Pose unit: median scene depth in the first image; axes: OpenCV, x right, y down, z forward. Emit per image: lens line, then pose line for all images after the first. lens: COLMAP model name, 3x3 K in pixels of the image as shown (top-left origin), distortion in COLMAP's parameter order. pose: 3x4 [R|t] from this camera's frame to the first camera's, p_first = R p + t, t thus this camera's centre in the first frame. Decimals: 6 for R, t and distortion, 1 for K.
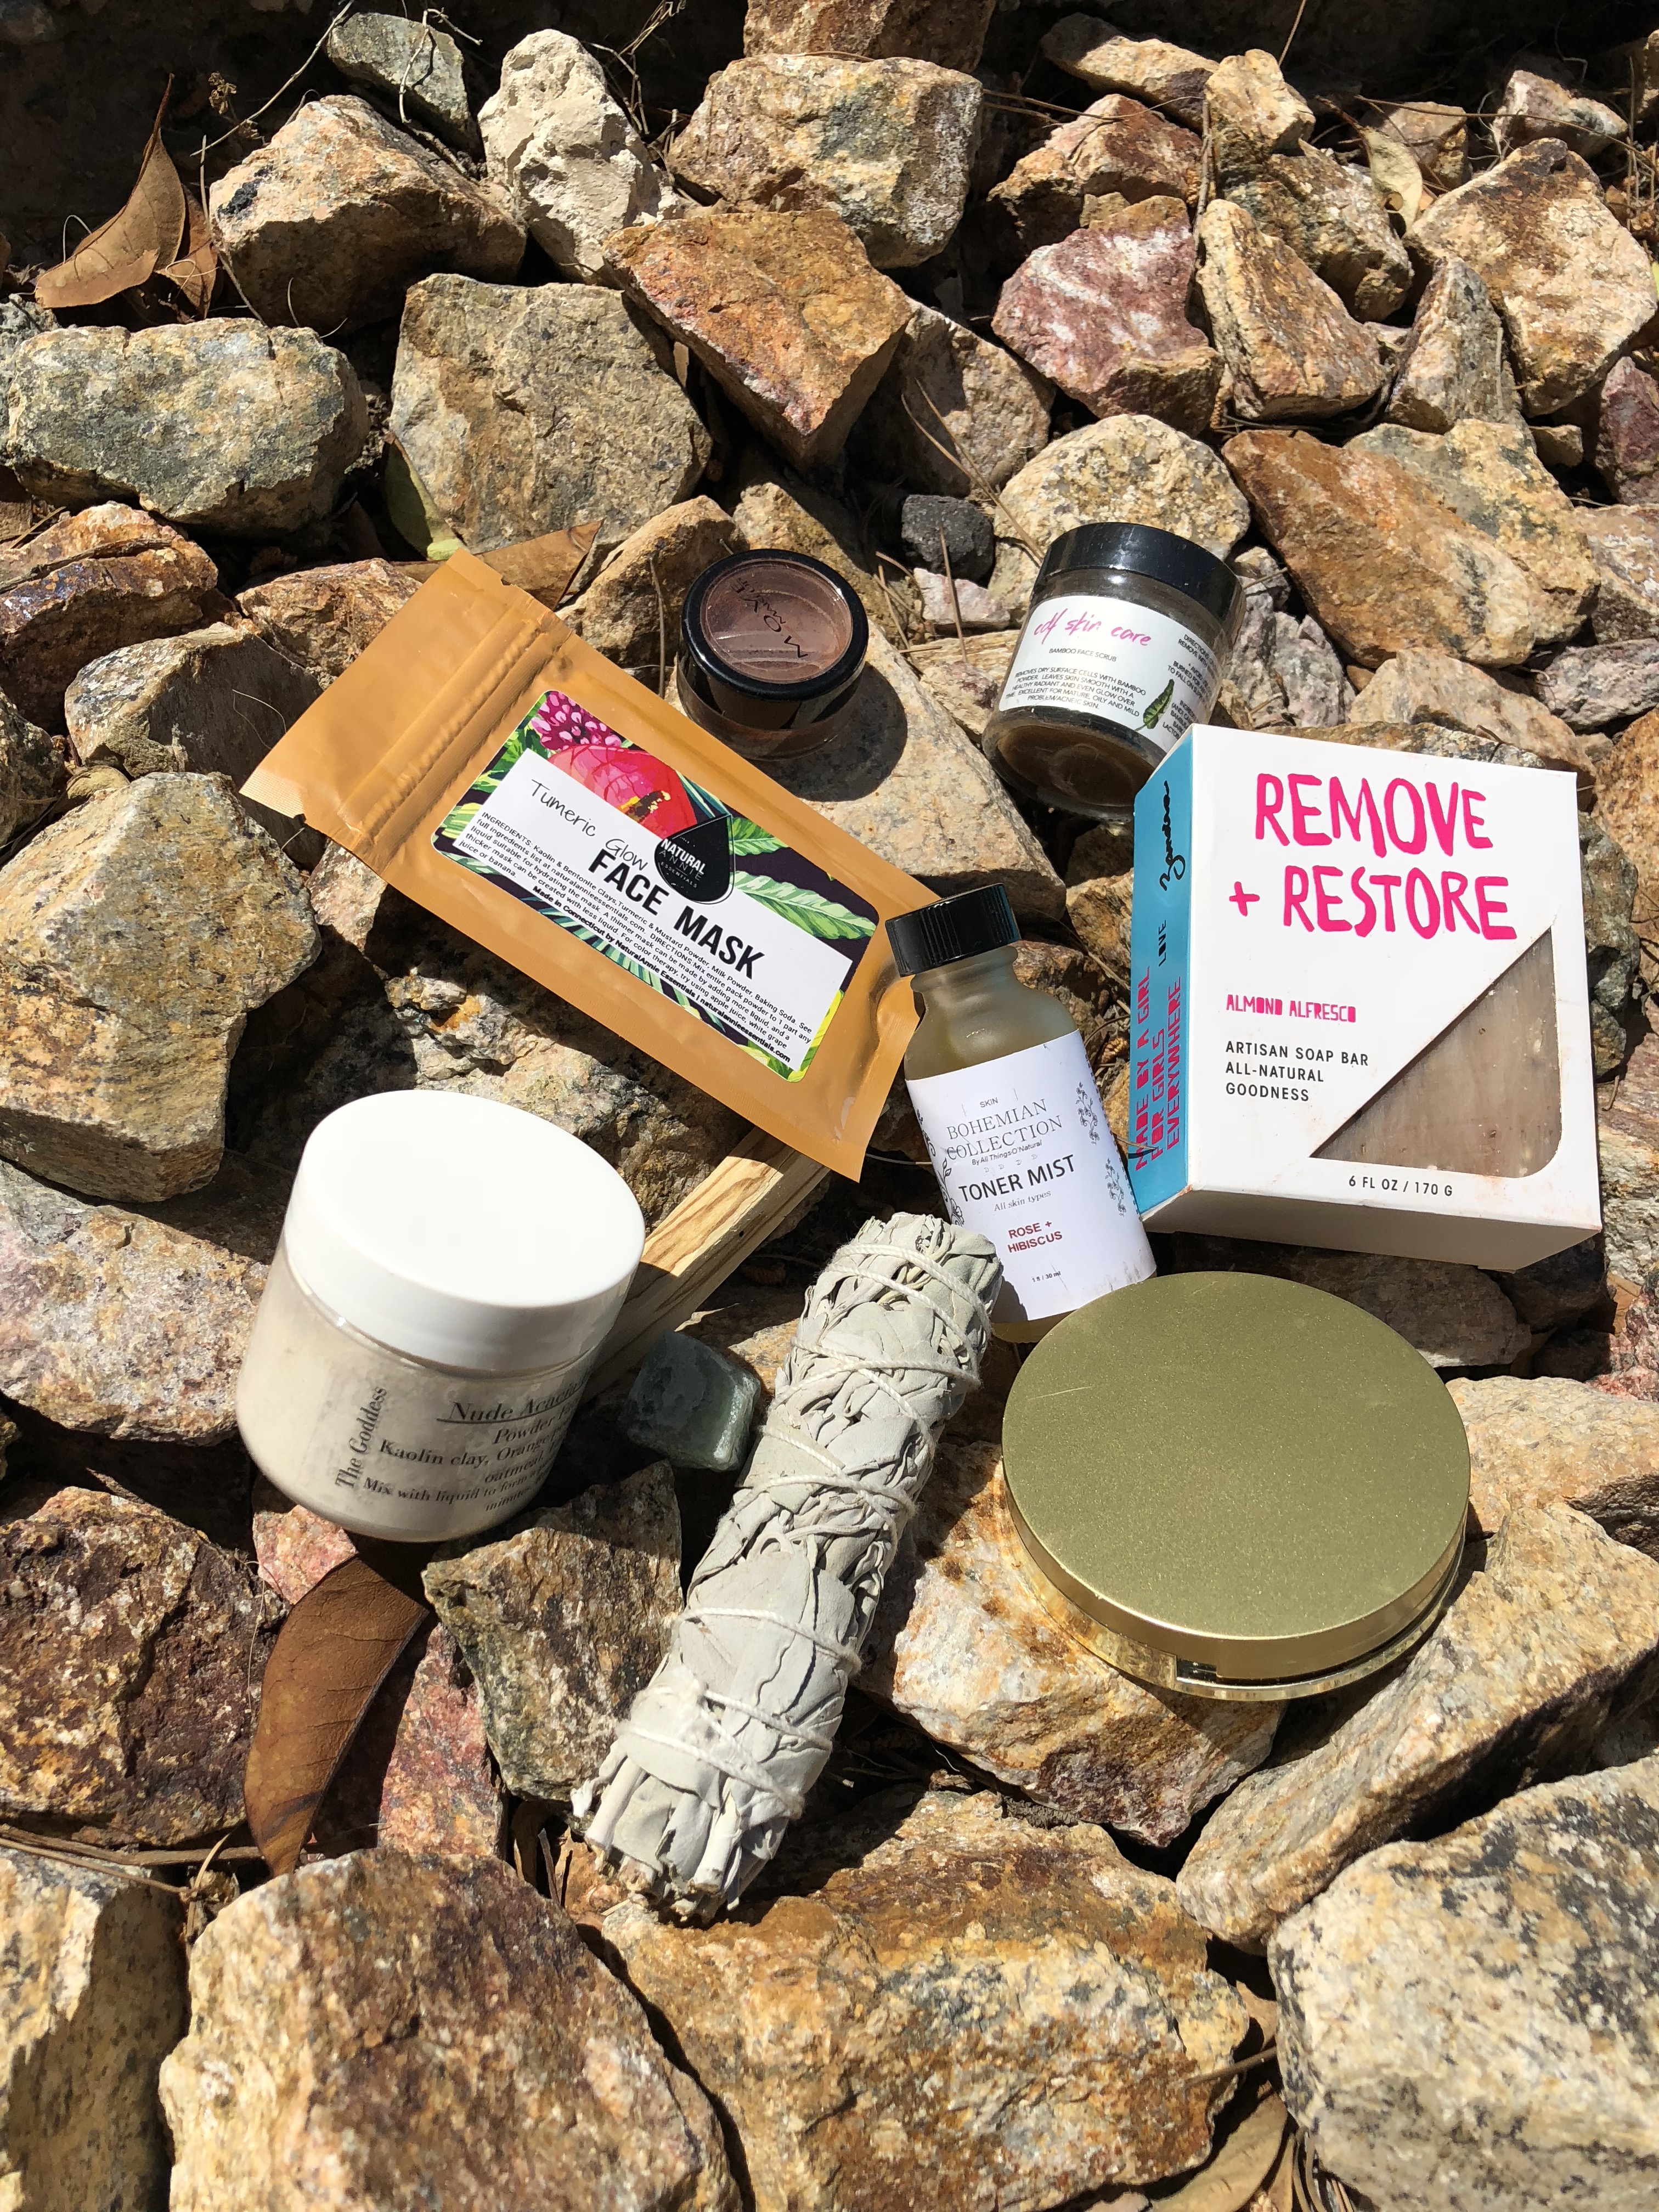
lens RADIAL K [[1879.1, 0, 823.4], [0, 1879.1, 1072.1], [0, 0, 1]] dist [0.024556, -0.005860]
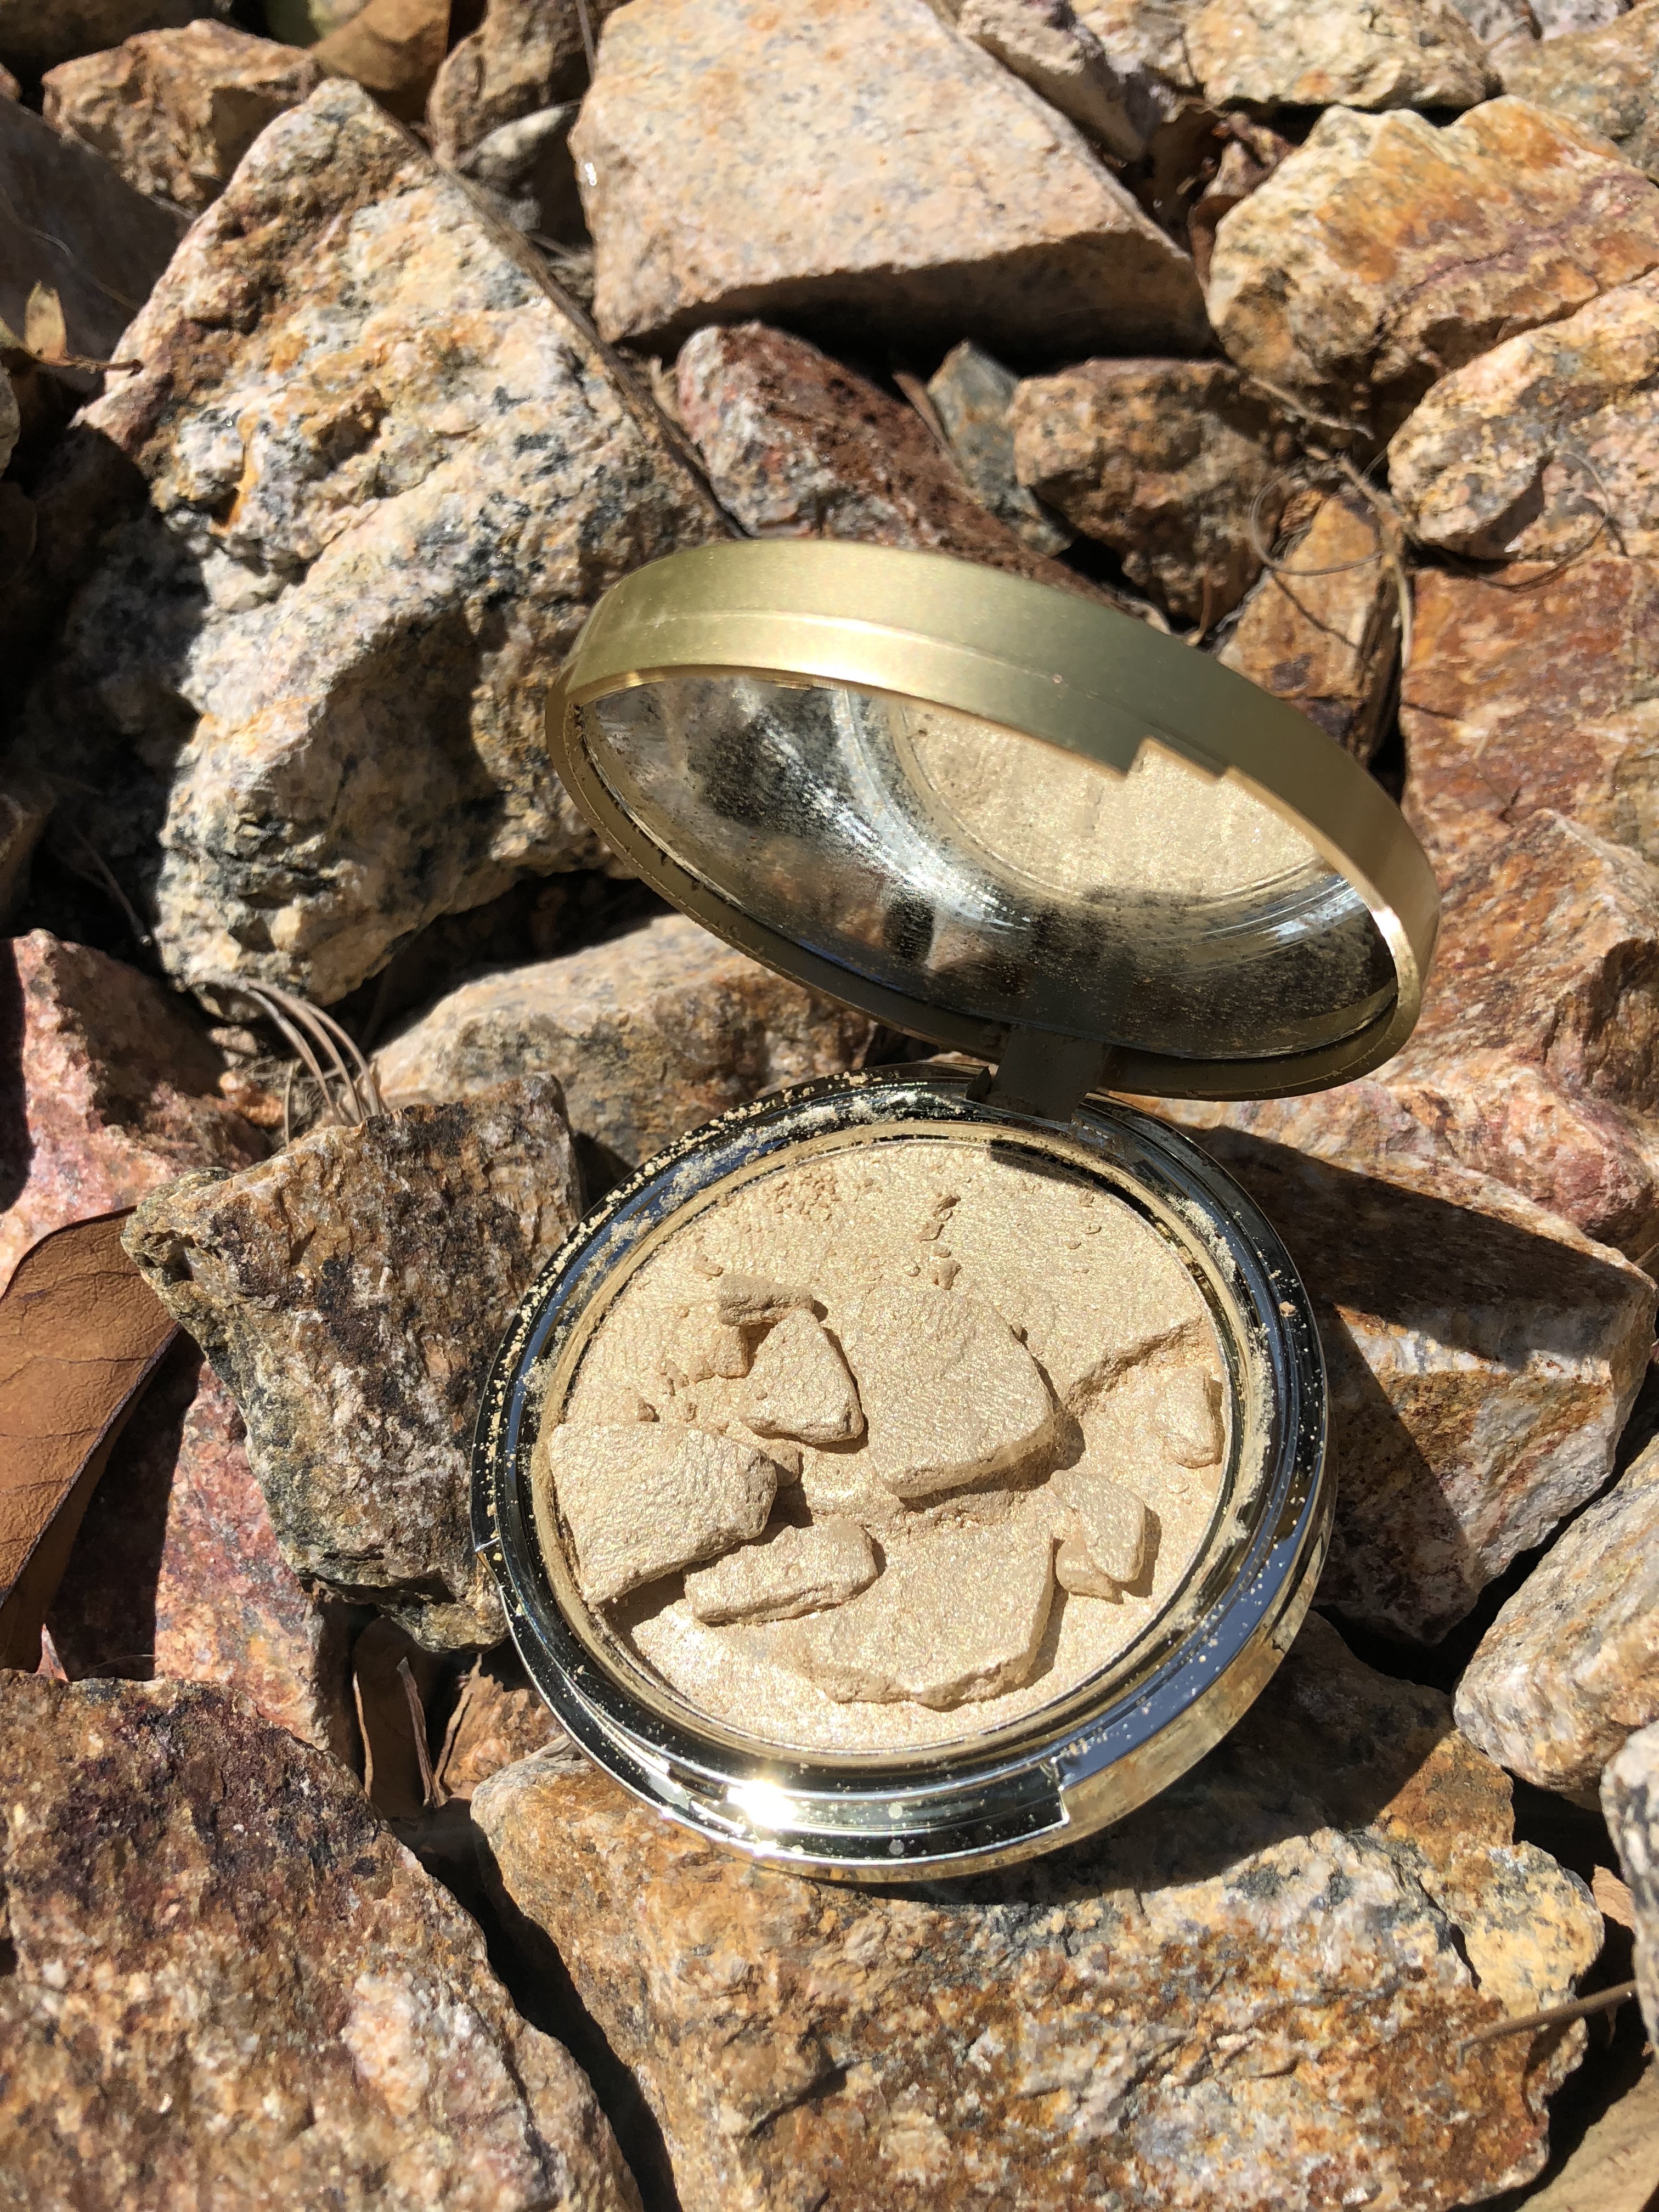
lens RADIAL K [[1878.5, 0, 824.2], [0, 1878.5, 1086.5], [0, 0, 1]] dist [-0.001834, 0.007837]
pose [[0.971743, -0.112980, -0.207244, 0.153951], [0.117995, 0.992942, 0.011956, 0.237896], [0.204431, -0.036072, 0.978216, 0.452487]]
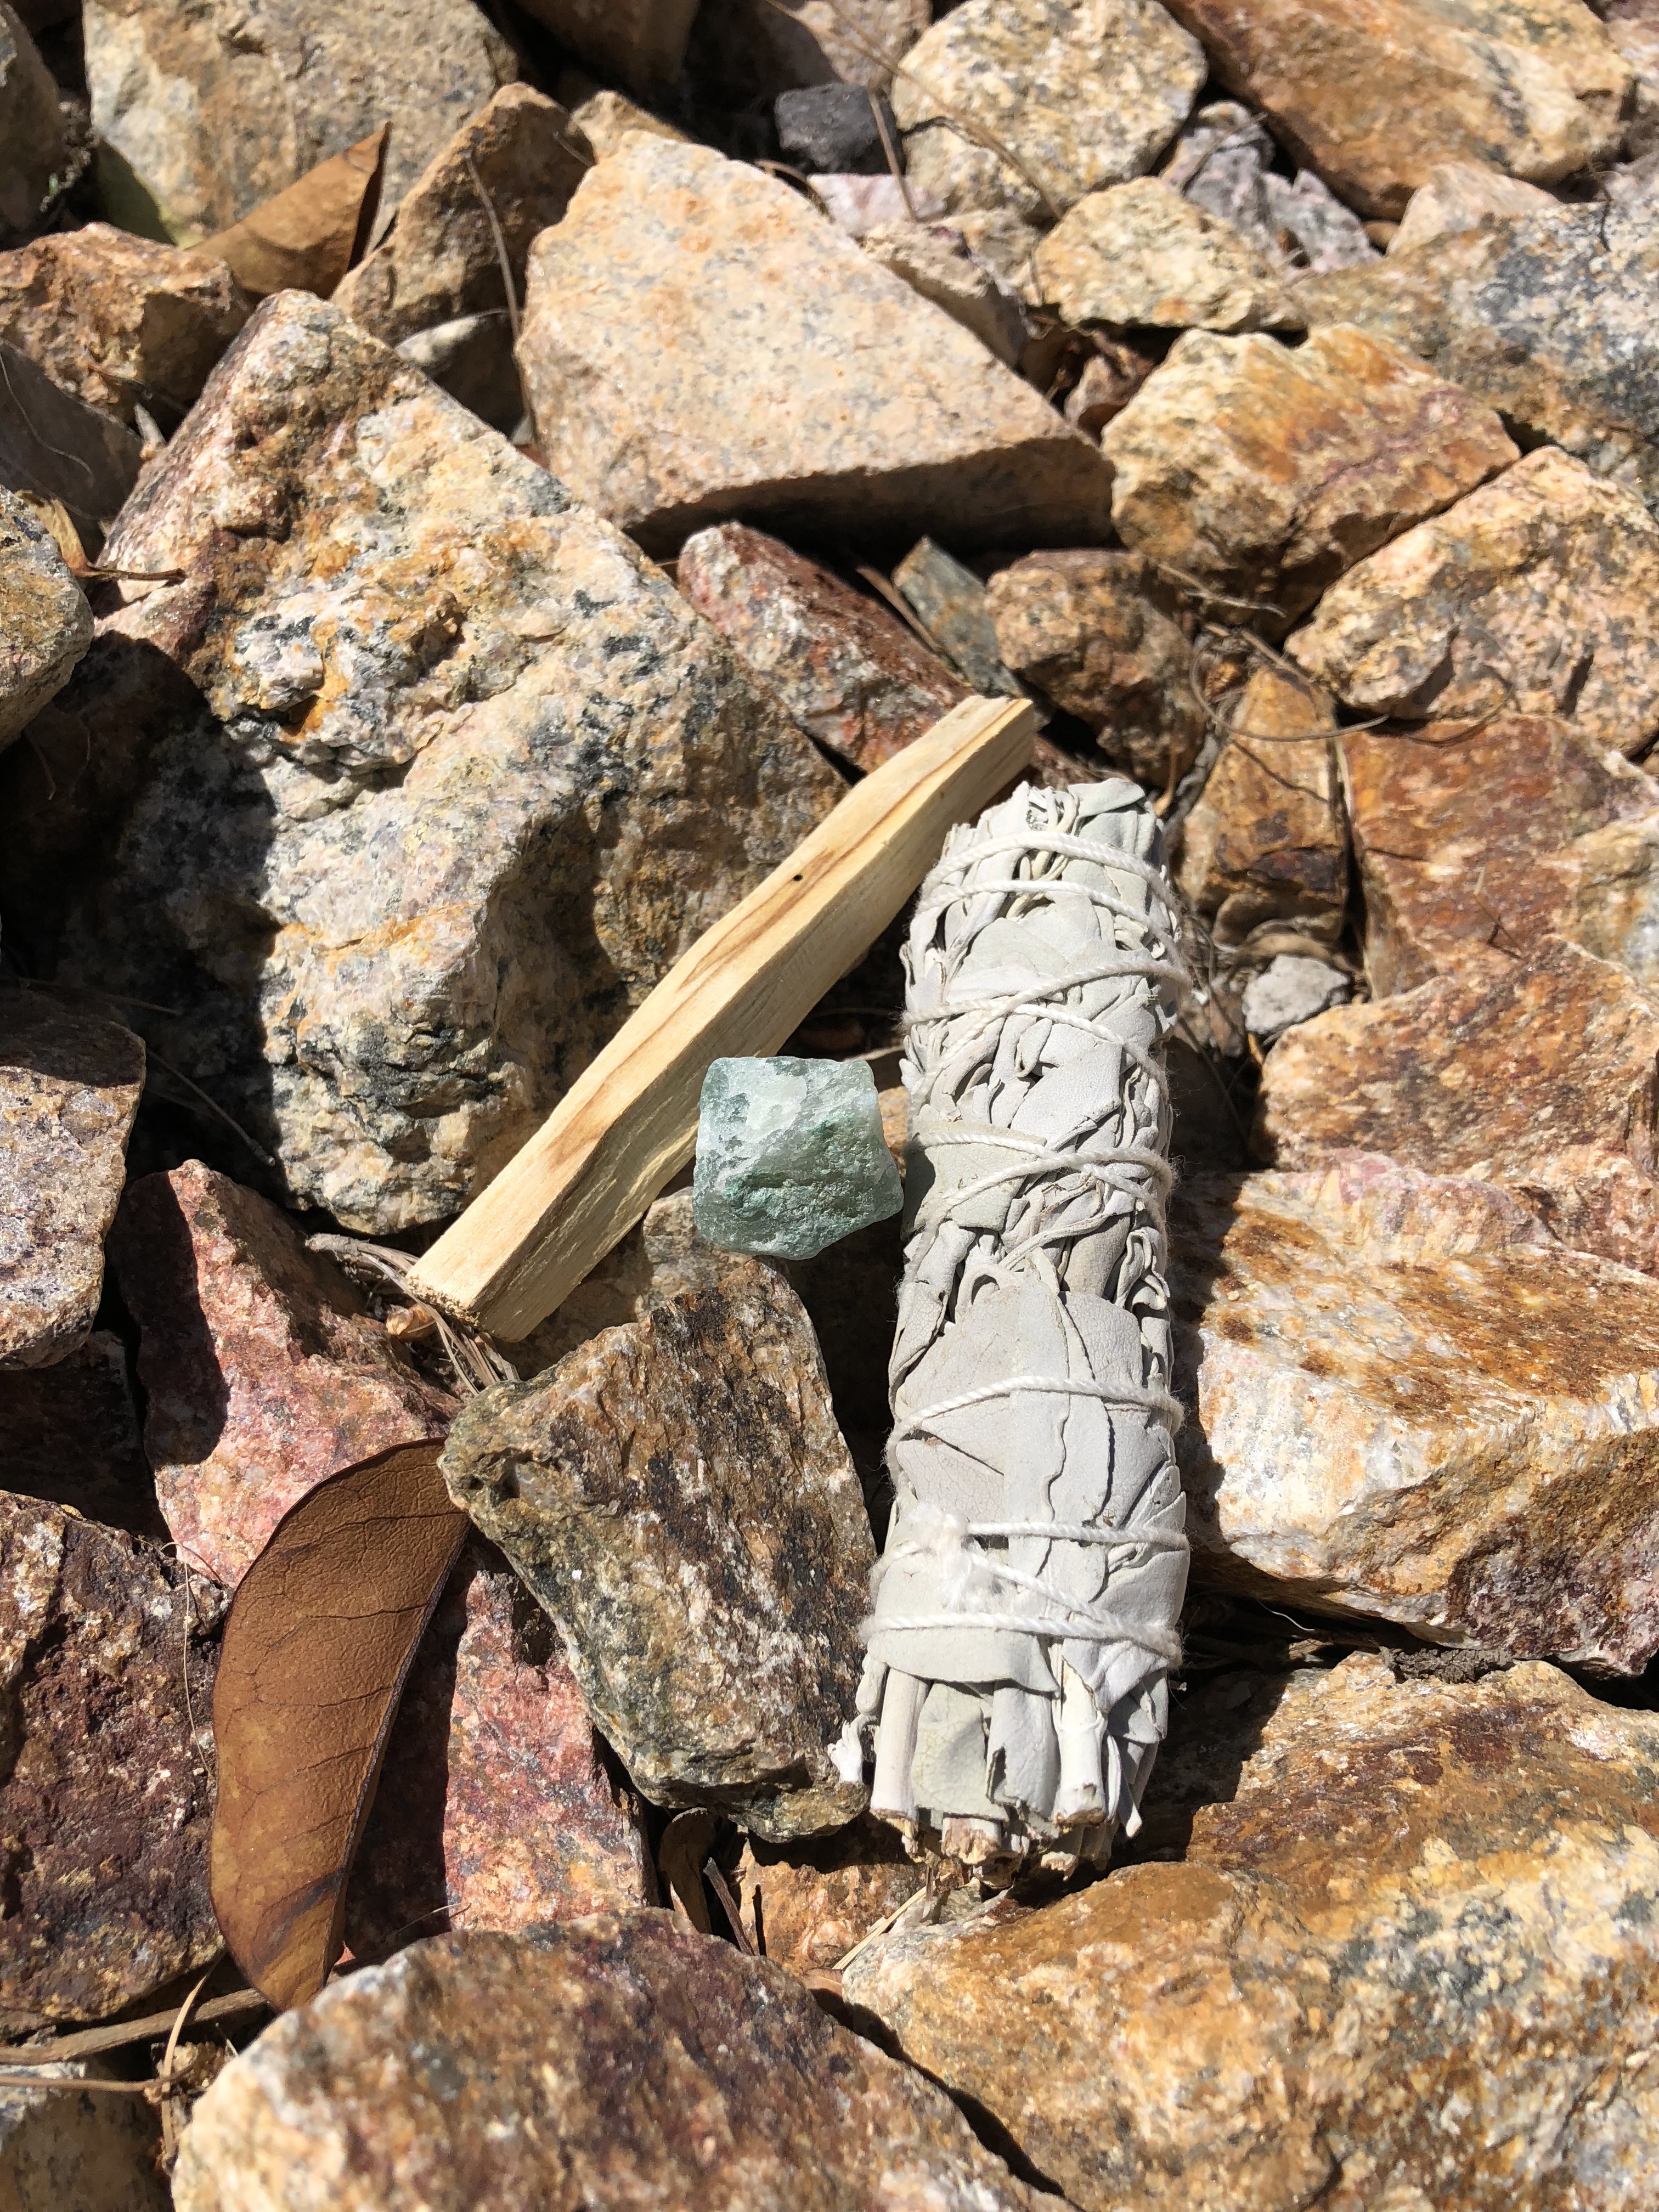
lens RADIAL K [[1878.5, 0, 824.2], [0, 1878.5, 1086.5], [0, 0, 1]] dist [-0.001834, 0.007837]
pose [[0.976637, -0.211204, 0.039653, -0.088979], [0.212170, 0.976987, -0.021929, 0.186659], [-0.034109, 0.029830, 0.998973, 0.398245]]
